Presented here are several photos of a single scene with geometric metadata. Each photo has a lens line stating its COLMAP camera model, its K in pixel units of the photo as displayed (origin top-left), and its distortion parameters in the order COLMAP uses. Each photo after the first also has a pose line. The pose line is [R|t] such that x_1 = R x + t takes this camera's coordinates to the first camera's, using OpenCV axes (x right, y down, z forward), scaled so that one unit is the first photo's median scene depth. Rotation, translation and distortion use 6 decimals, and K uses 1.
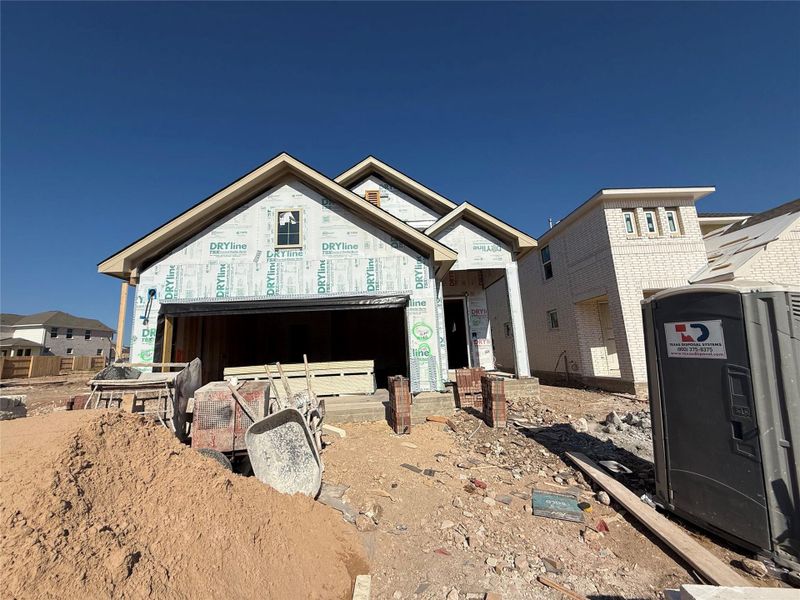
lens RADIAL K [[318.4, 0, 397.2], [0, 318.4, 300.4], [0, 0, 1]] dist [-0.000745, 0.000009]
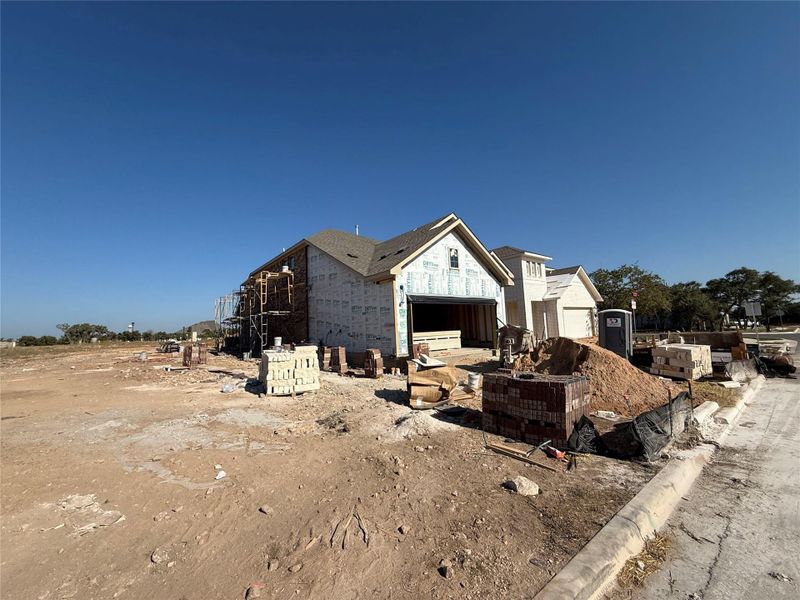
lens RADIAL K [[318.4, 0, 397.2], [0, 318.4, 300.4], [0, 0, 1]] dist [-0.000745, 0.000009]
pose [[0.813802, 0.066143, 0.577366, -1.746121], [-0.097430, 0.994969, 0.023345, 0.005591], [-0.572917, -0.075251, 0.816152, -0.356460]]
